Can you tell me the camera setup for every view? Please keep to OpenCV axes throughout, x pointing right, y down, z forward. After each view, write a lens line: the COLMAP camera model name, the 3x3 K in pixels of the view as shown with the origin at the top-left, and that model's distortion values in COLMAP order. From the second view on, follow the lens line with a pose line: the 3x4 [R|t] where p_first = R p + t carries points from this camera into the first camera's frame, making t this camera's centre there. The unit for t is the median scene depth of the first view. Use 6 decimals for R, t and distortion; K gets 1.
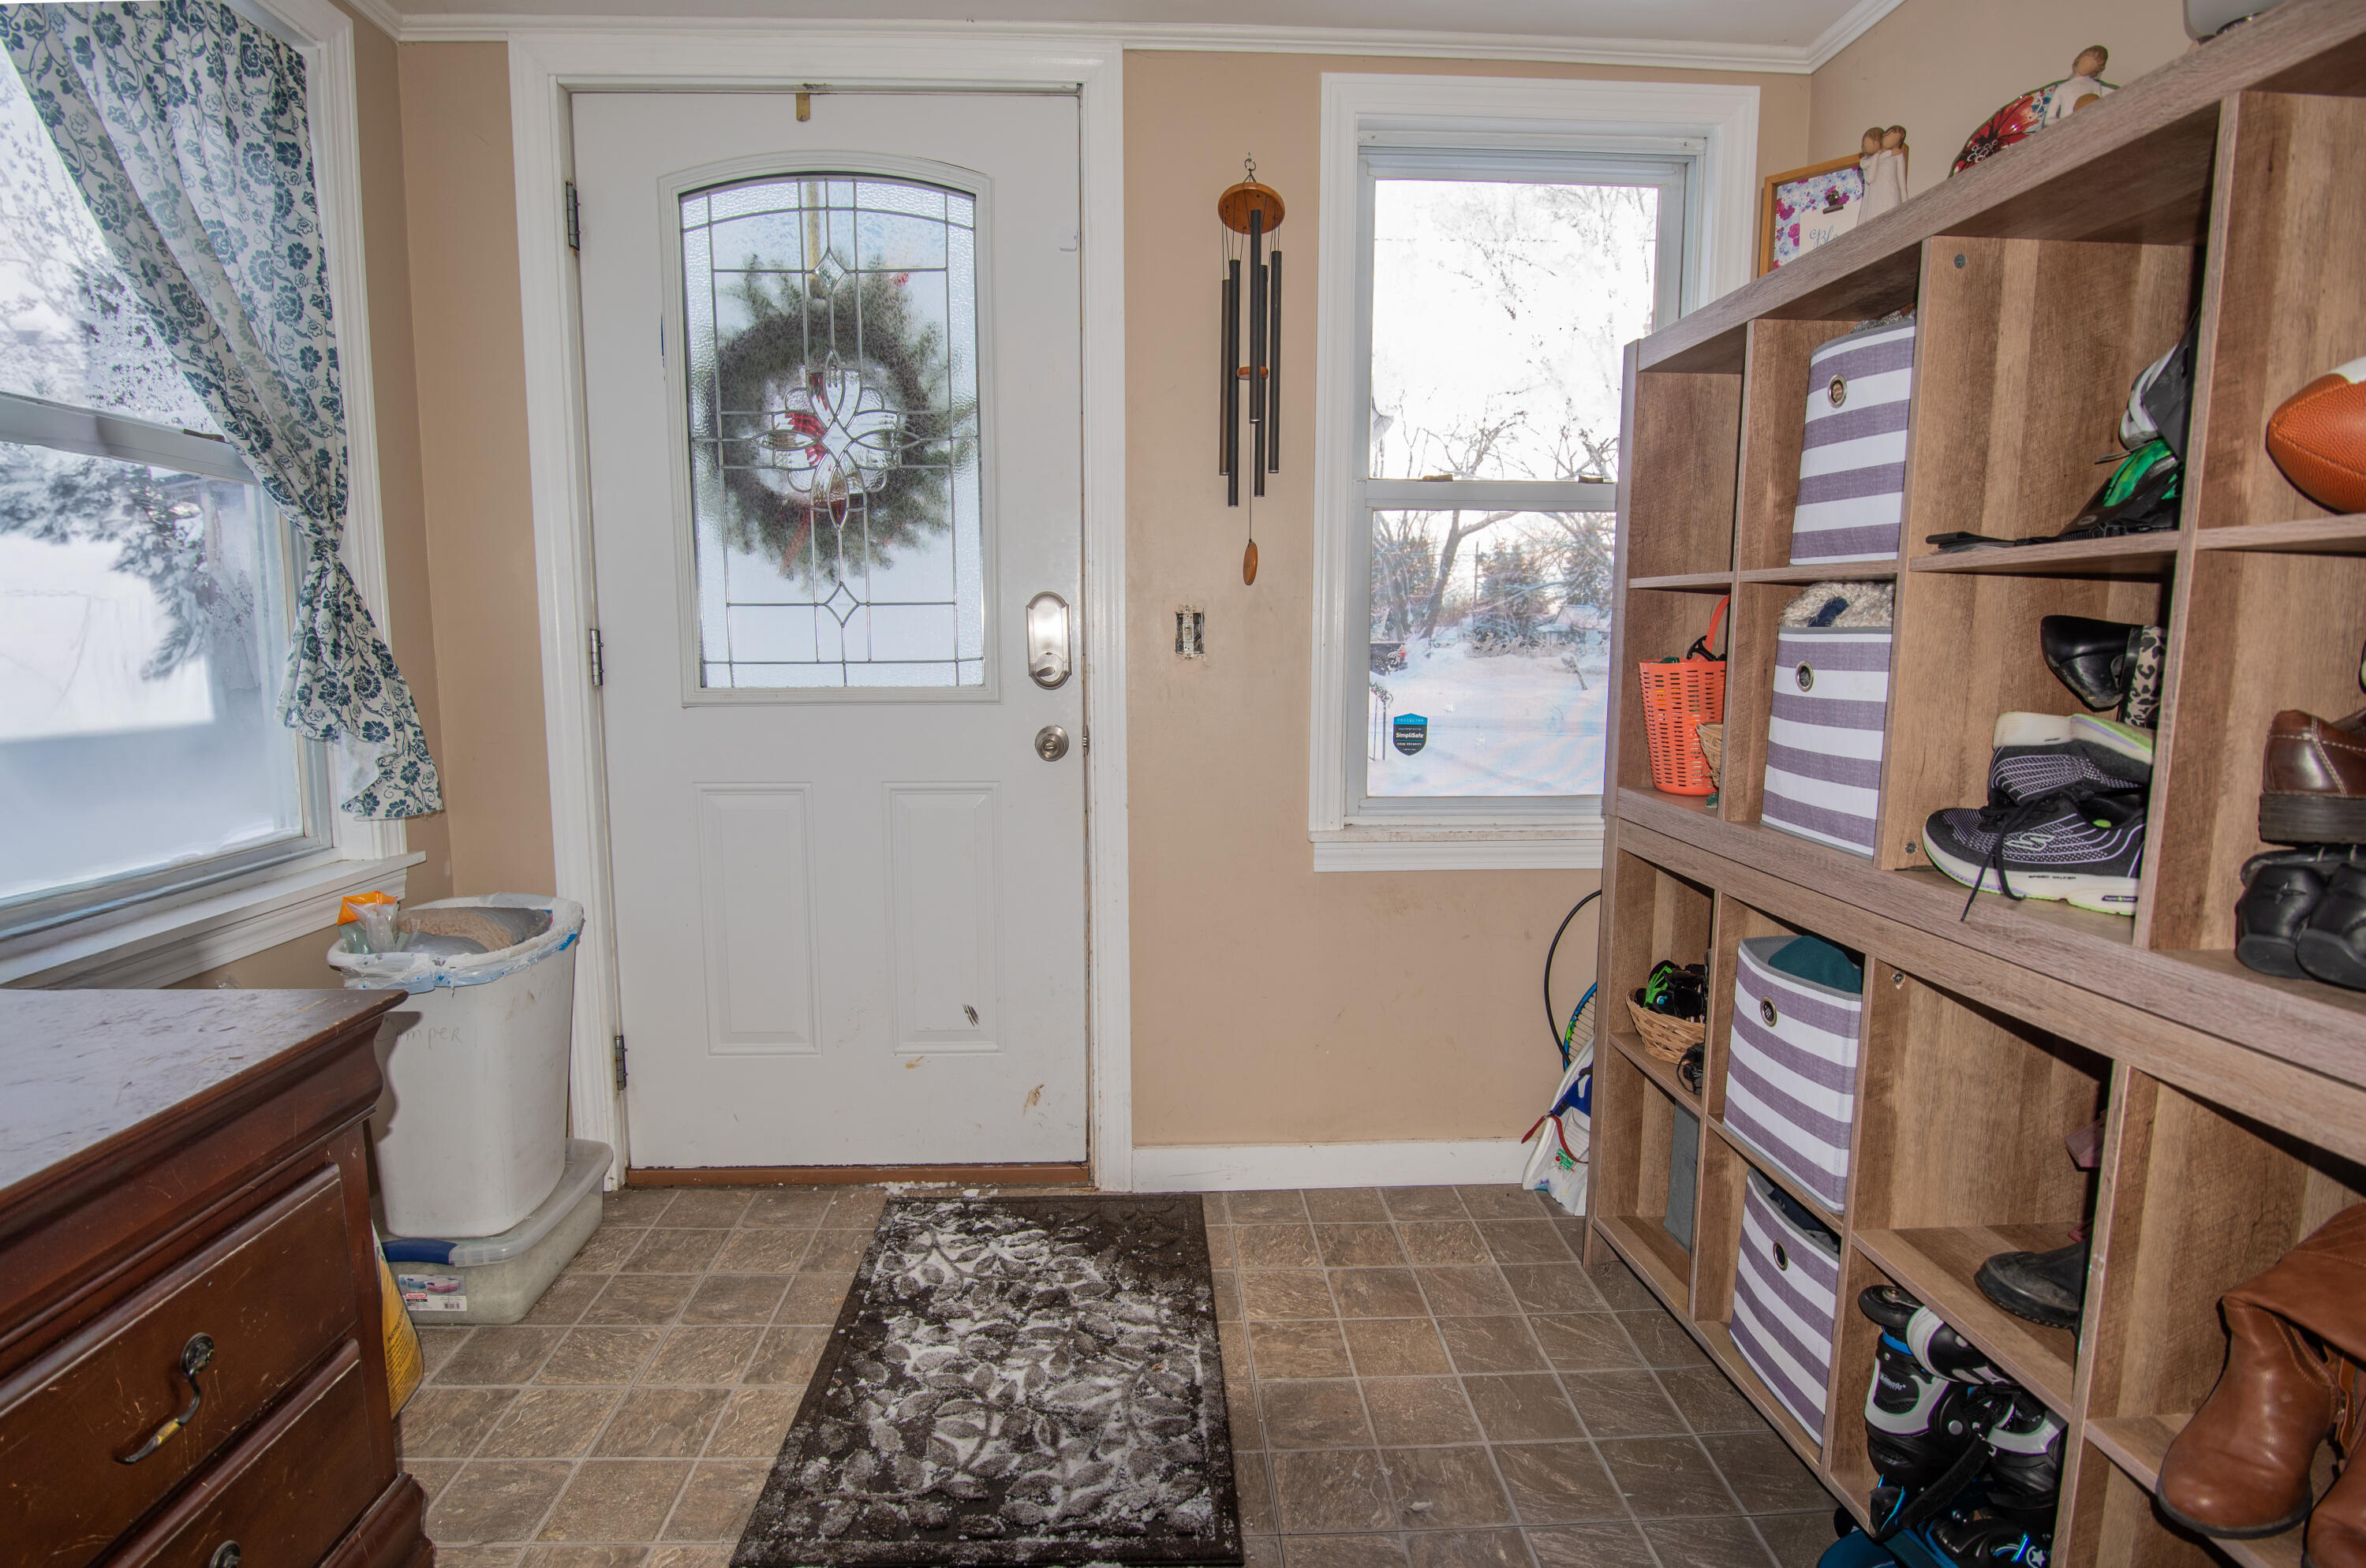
lens RADIAL K [[1172.8, 0, 1183.0], [0, 1172.8, 784.0], [0, 0, 1]] dist [-0.017652, 0.000001]
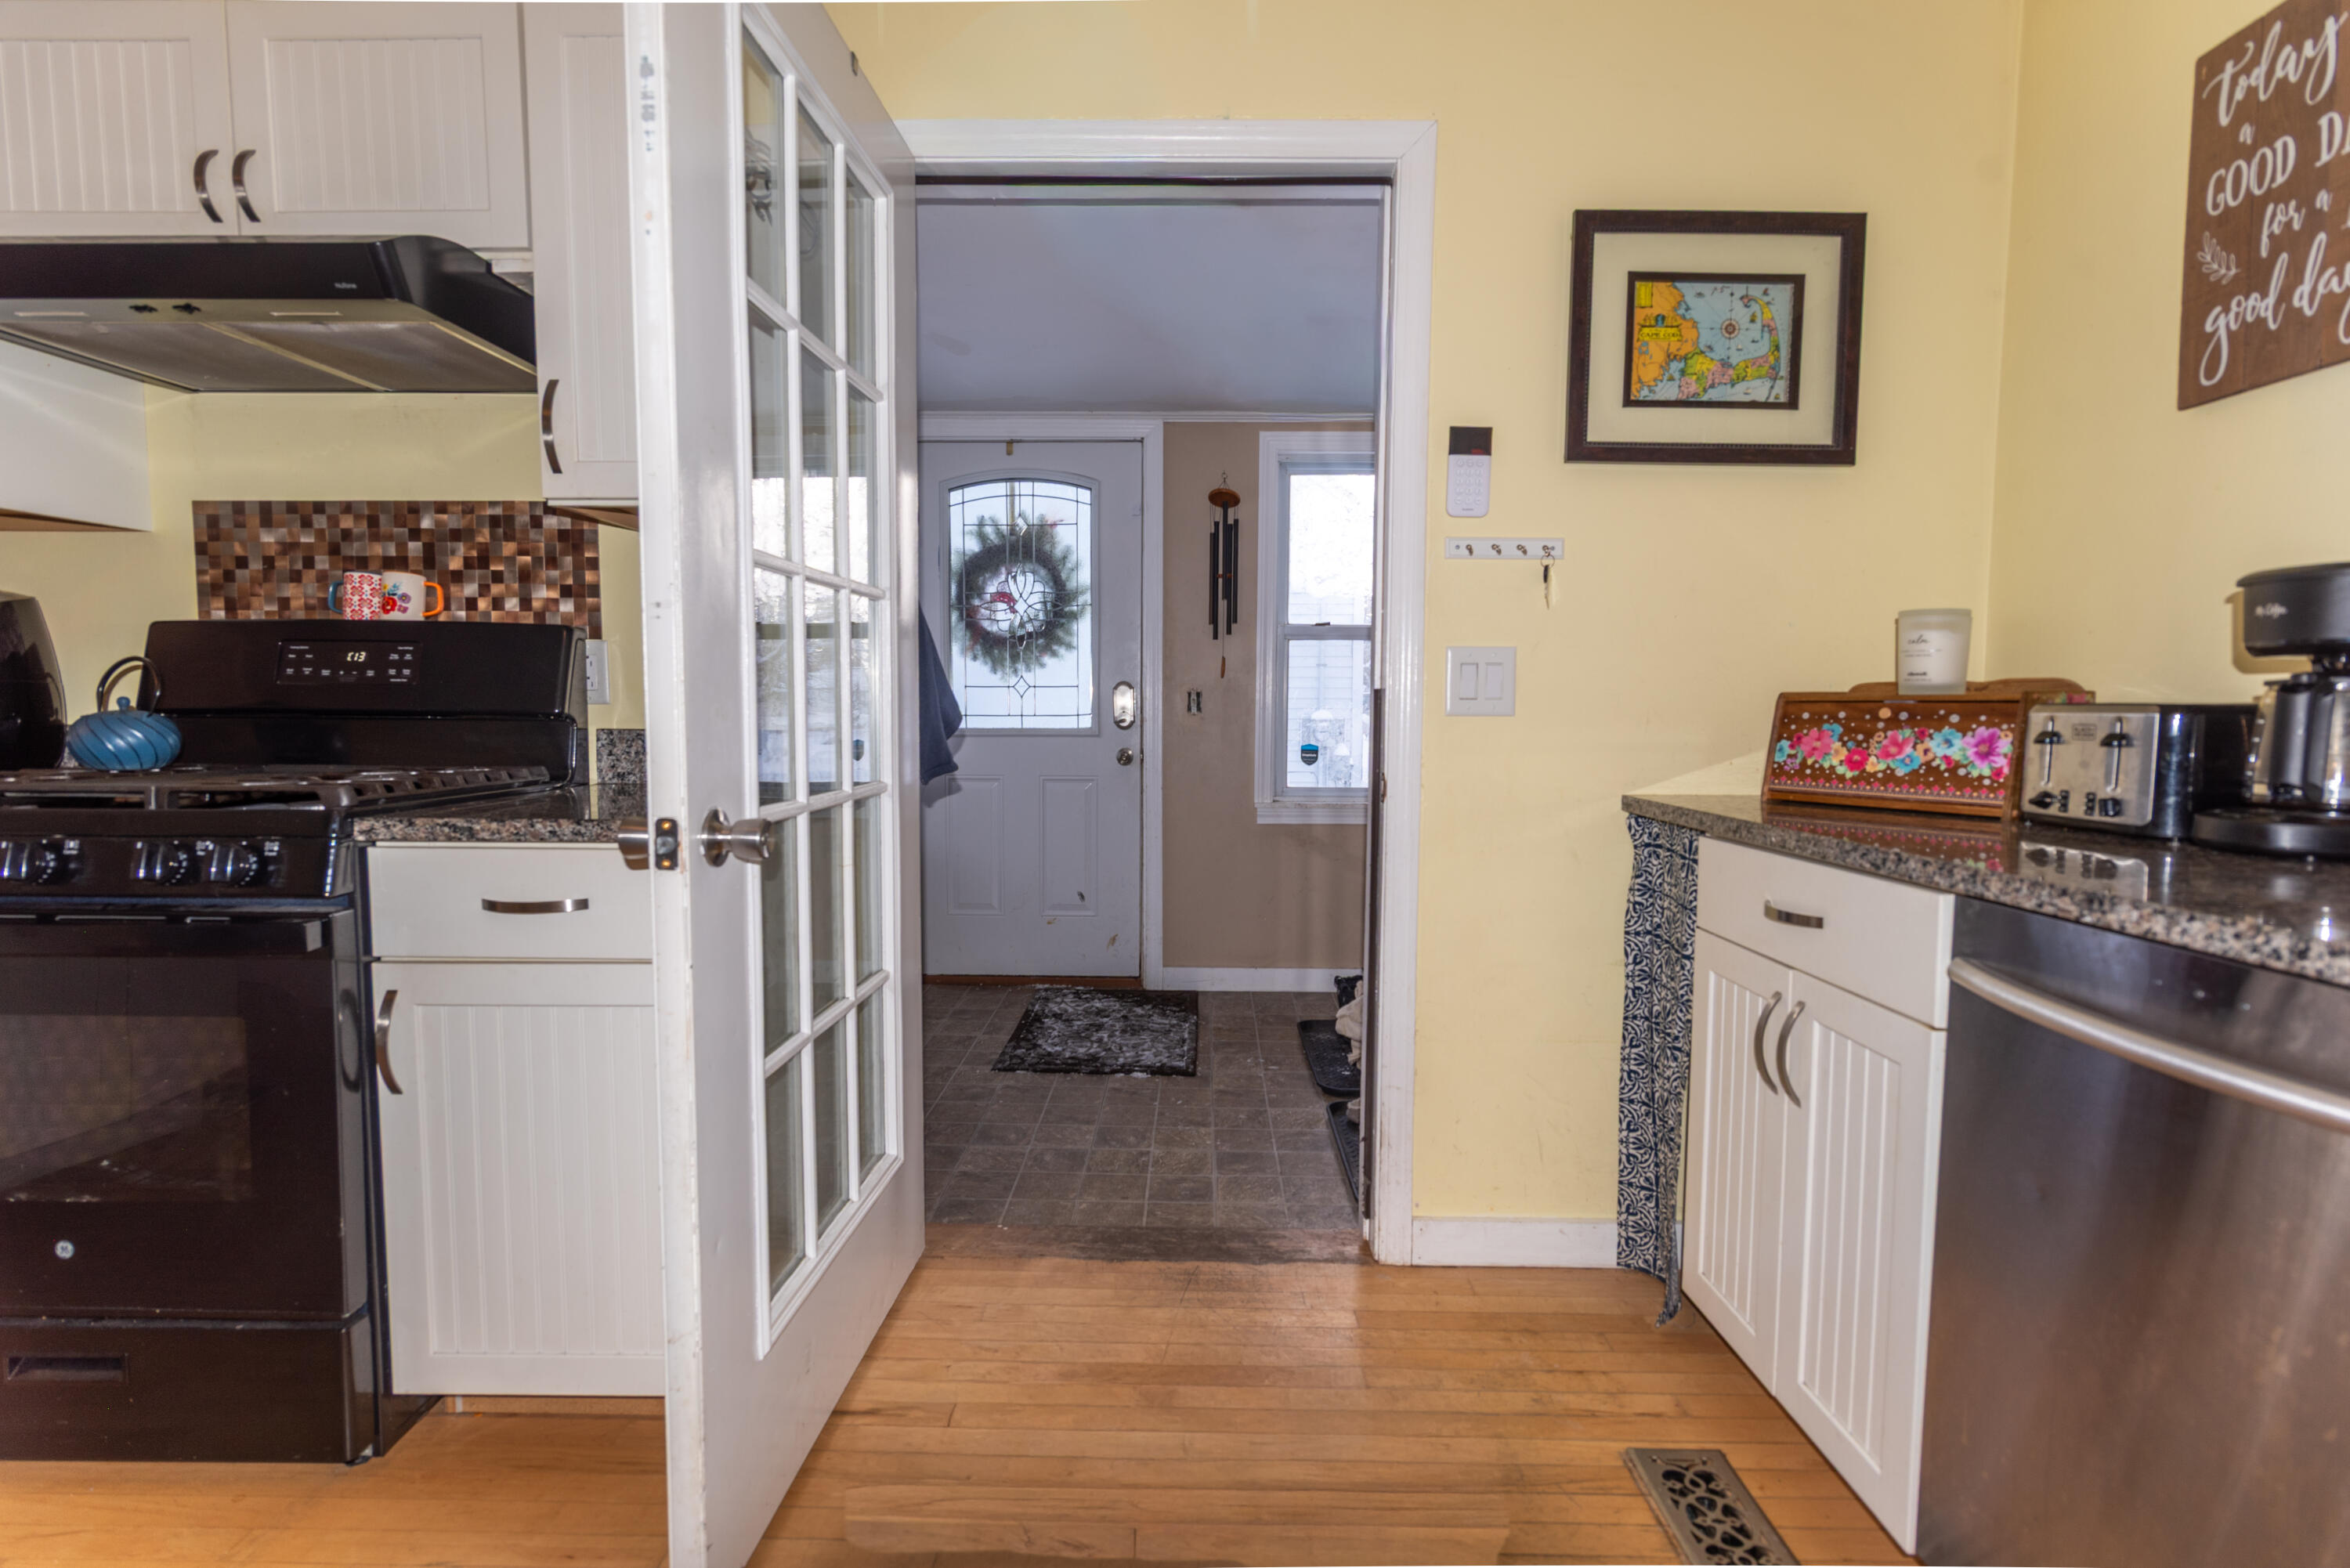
lens RADIAL K [[1148.9, 0, 1175.0], [0, 1148.9, 784.0], [0, 0, 1]] dist [0.001531, 0.000071]
pose [[0.997577, 0.010570, -0.068766, 0.109583], [-0.014210, 0.998511, -0.052663, 0.115044], [0.068107, 0.053512, 0.996242, -0.950550]]
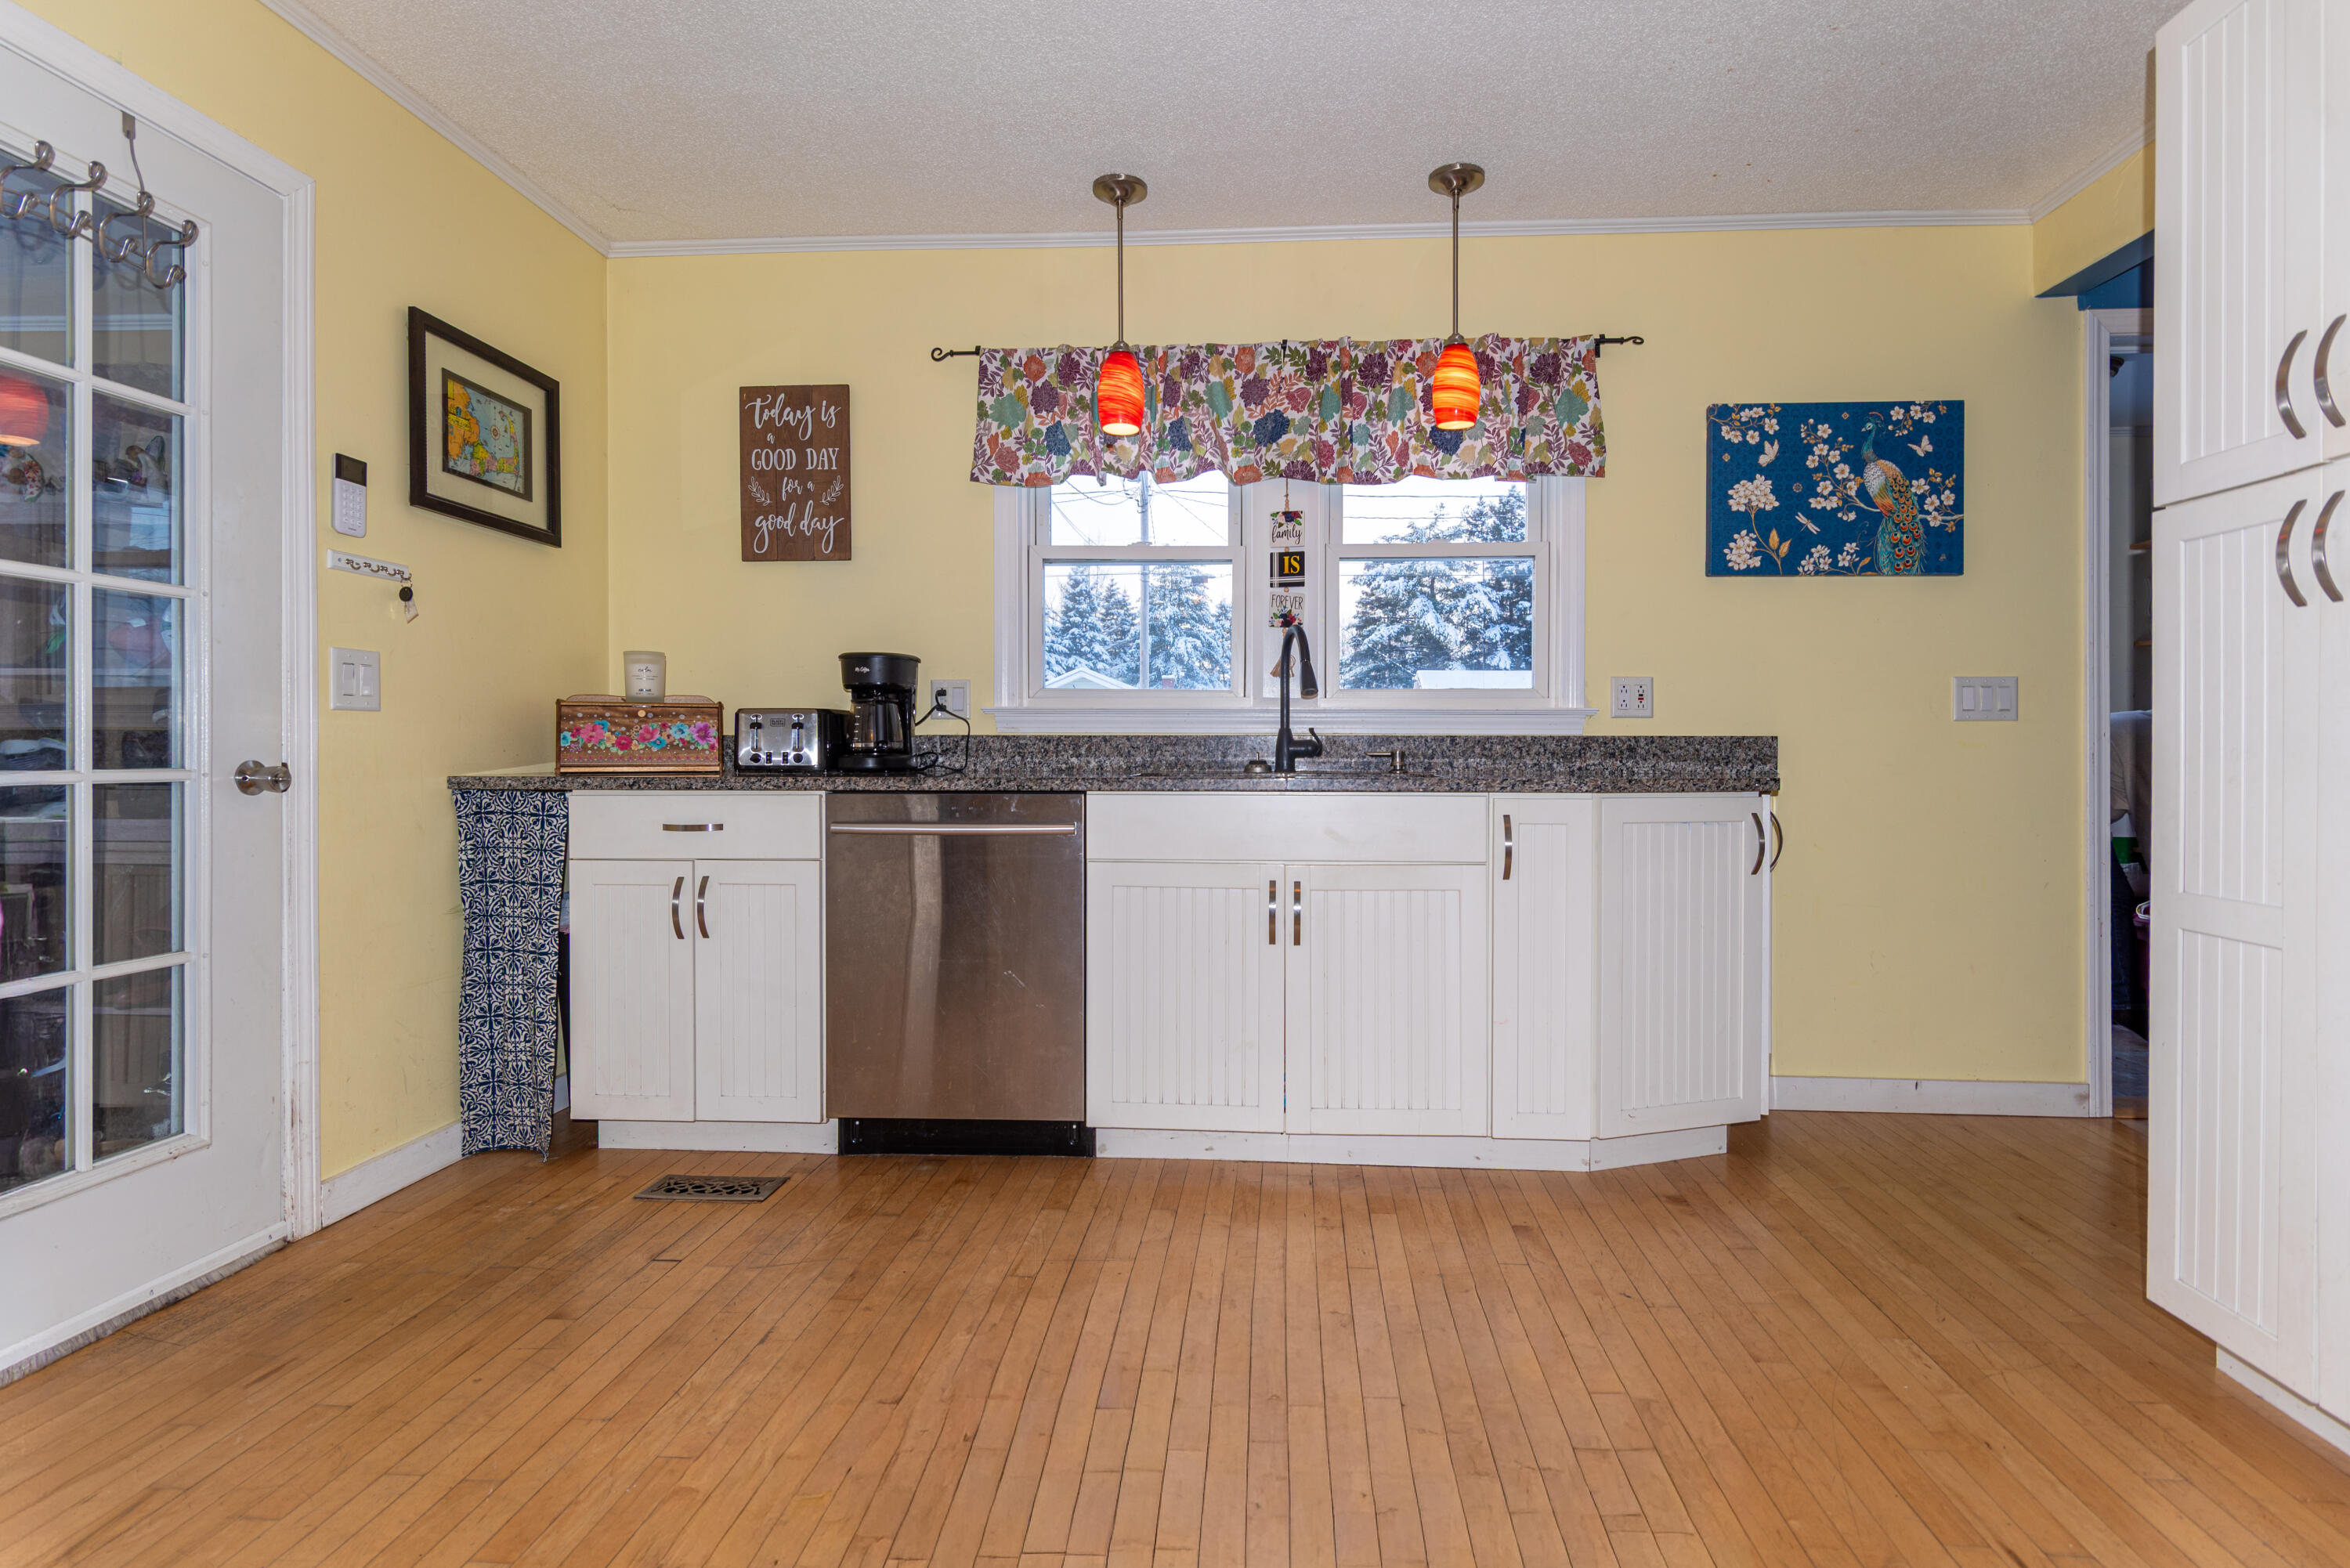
lens RADIAL K [[1169.4, 0, 1233.6], [0, 1169.4, 758.2], [0, 0, 1]] dist [0.002382, -0.001166]
pose [[0.094945, -0.008189, 0.995449, -0.709975], [0.121136, 0.992630, -0.003388, 0.152610], [-0.988085, 0.120907, 0.095238, -0.901931]]
